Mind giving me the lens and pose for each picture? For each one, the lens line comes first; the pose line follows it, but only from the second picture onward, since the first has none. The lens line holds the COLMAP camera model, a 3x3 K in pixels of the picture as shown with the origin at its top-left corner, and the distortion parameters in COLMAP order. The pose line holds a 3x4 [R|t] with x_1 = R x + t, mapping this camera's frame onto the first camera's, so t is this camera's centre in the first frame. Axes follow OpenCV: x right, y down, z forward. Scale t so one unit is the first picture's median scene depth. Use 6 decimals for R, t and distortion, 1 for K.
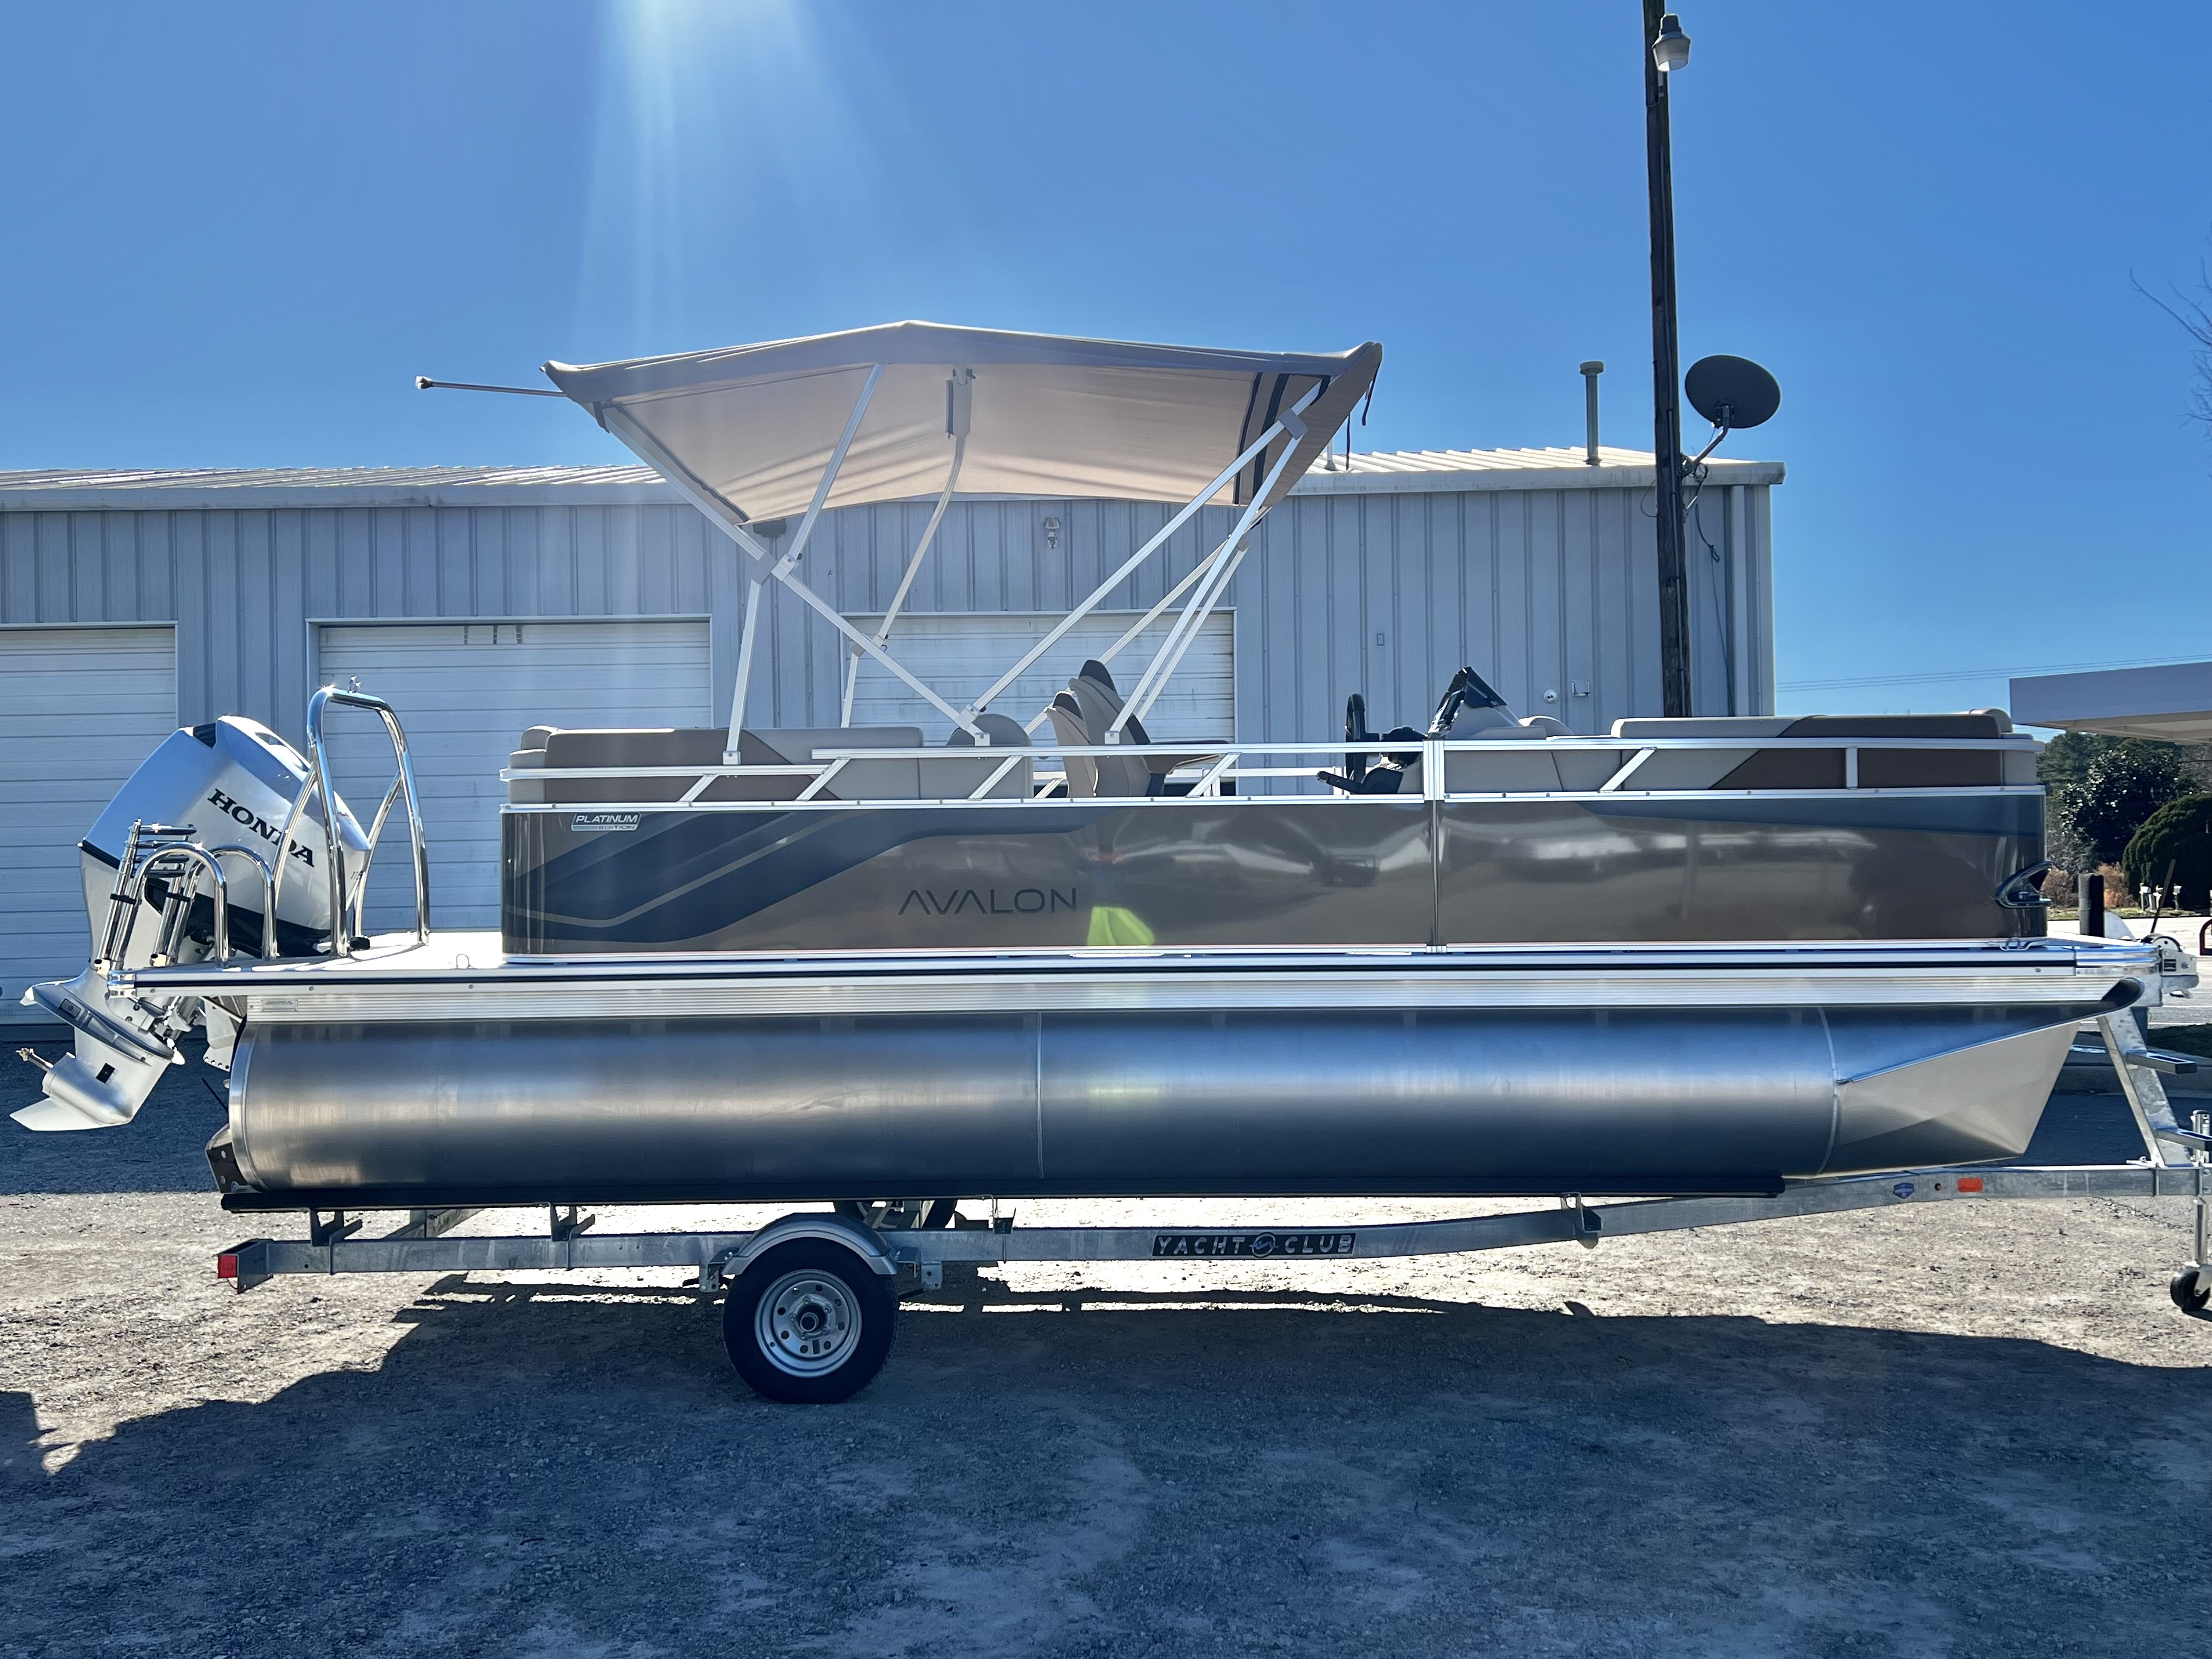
lens RADIAL K [[1945.9, 0, 1101.4], [0, 1945.9, 820.1], [0, 0, 1]] dist [0.051291, -0.050848]
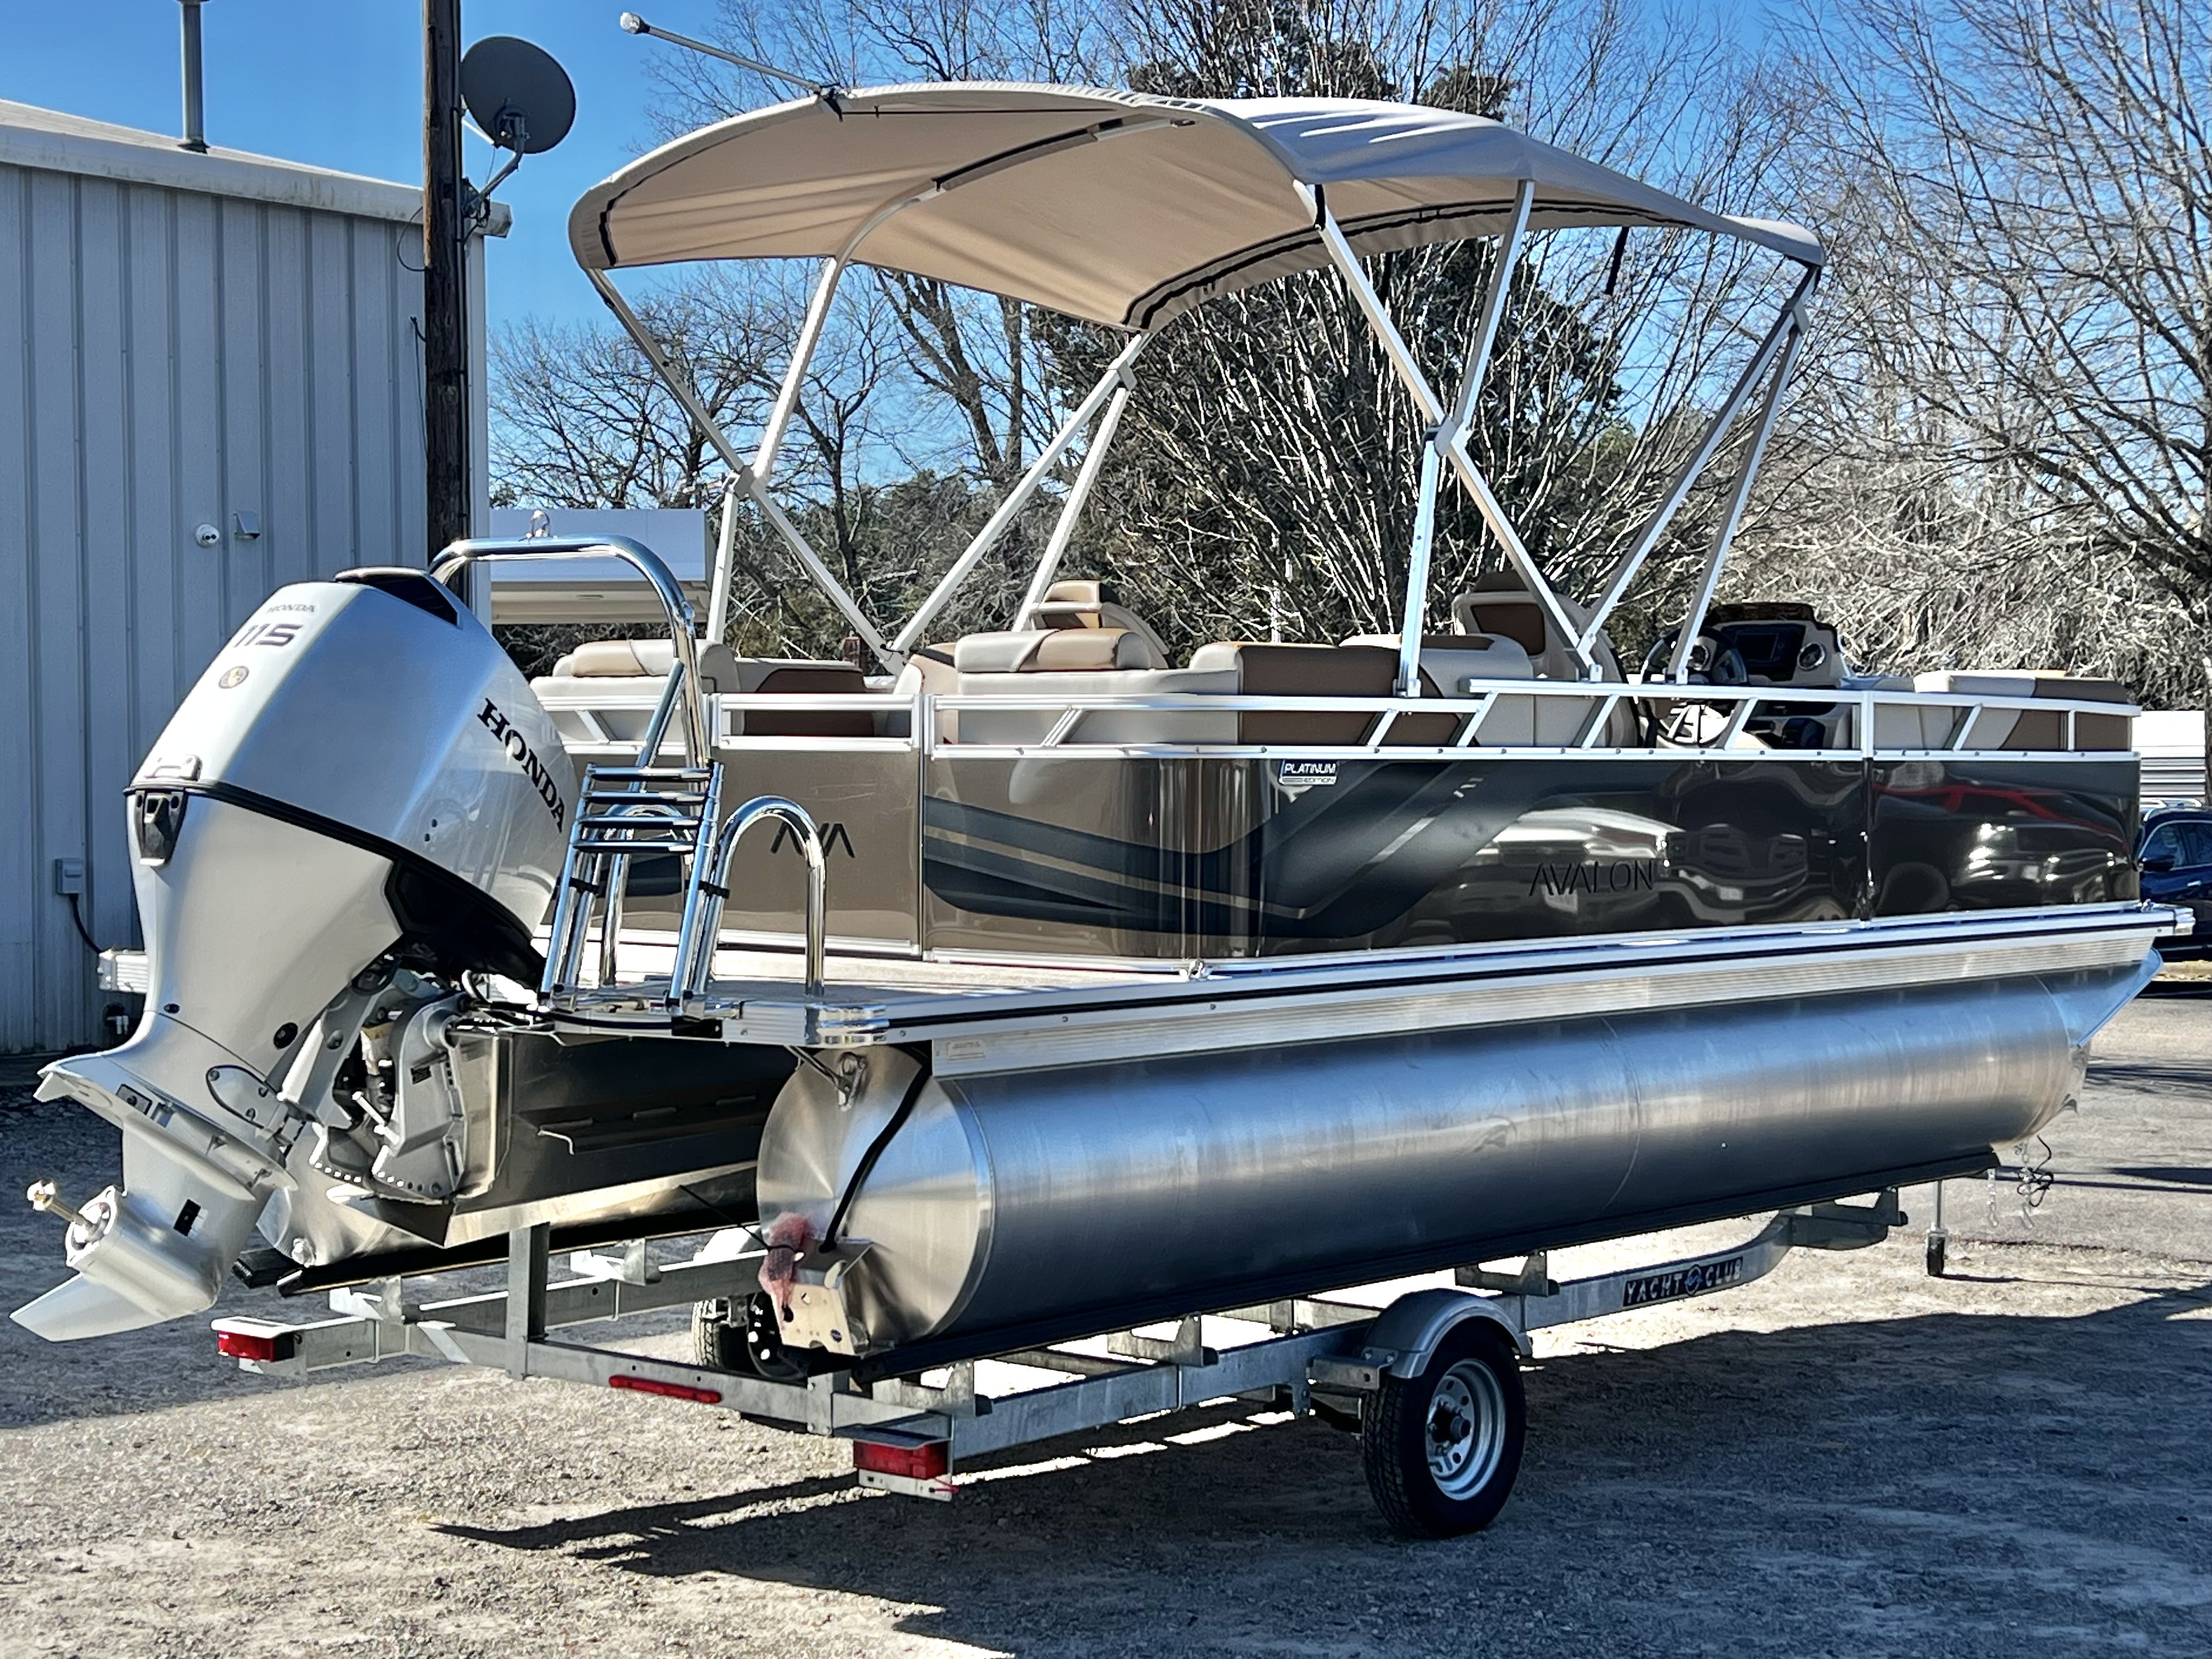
lens RADIAL K [[3532.3, 0, 1107.7], [0, 3532.3, 824.0], [0, 0, 1]] dist [0.199847, 0.000000]
pose [[0.647578, 0.000250, 0.761999, -1.291999], [-0.020520, 0.999643, 0.017110, -0.000633], [-0.761722, -0.026716, 0.647352, 0.207661]]
